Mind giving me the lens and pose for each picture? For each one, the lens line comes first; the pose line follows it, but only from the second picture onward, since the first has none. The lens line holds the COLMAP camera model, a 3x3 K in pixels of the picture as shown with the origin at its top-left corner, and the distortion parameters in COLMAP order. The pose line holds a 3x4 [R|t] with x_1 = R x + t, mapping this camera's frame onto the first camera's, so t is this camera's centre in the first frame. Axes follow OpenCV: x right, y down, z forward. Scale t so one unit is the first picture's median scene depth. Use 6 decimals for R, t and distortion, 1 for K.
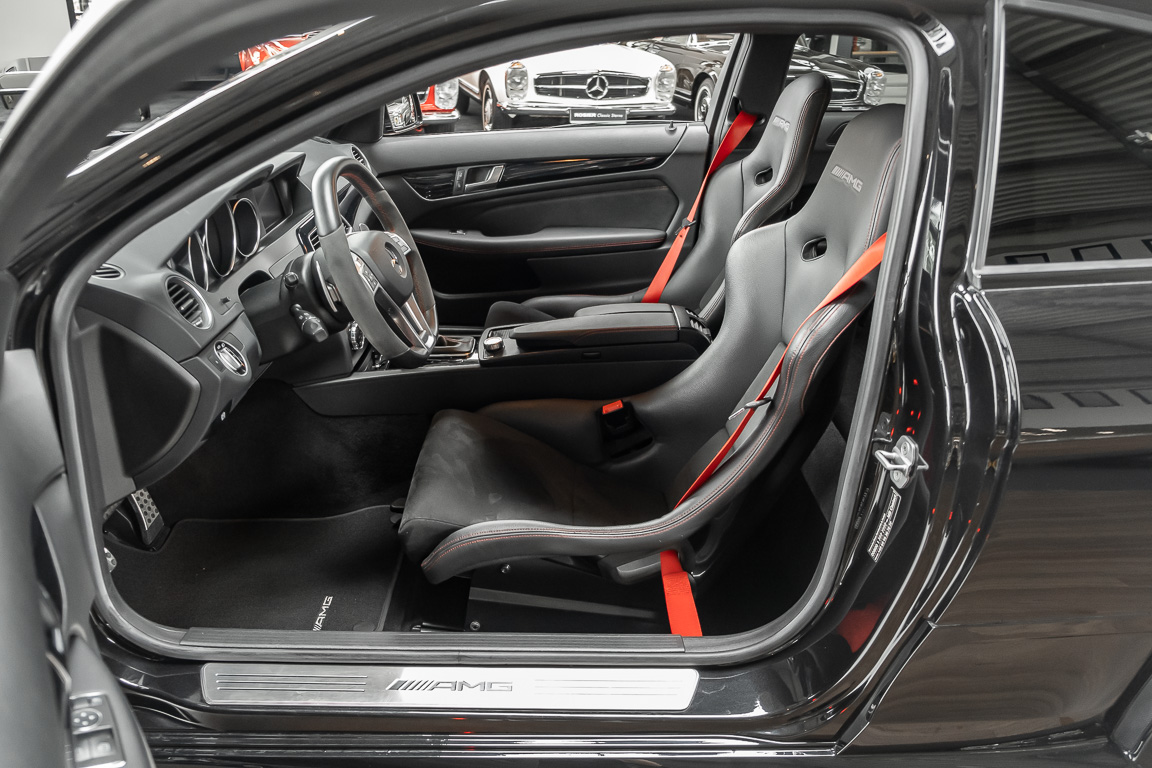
lens RADIAL K [[893.1, 0, 576.0], [0, 893.1, 384.0], [0, 0, 1]] dist [-0.025451, 0.008372]
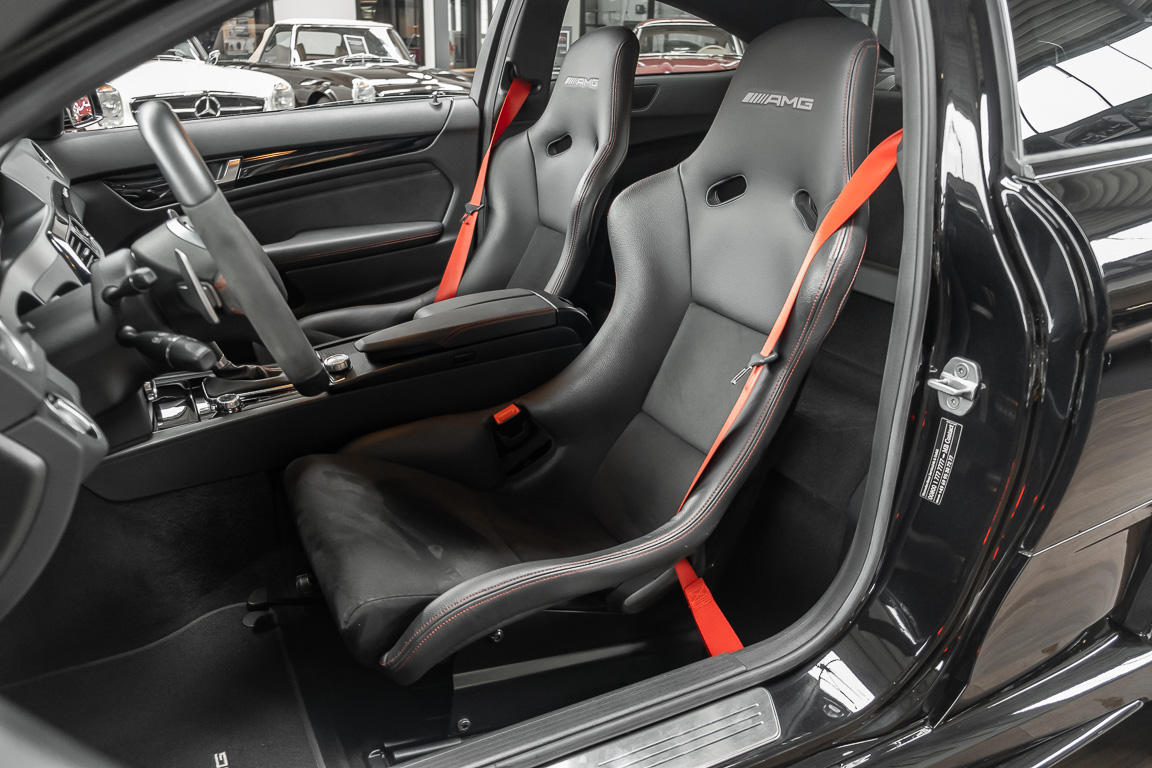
lens RADIAL K [[893.1, 0, 576.0], [0, 893.1, 384.0], [0, 0, 1]] dist [-0.025451, 0.008372]
pose [[0.896825, -0.169288, 0.408713, -0.181092], [0.183087, 0.983082, 0.005448, 0.004869], [-0.402720, 0.069944, 0.912647, 0.173156]]
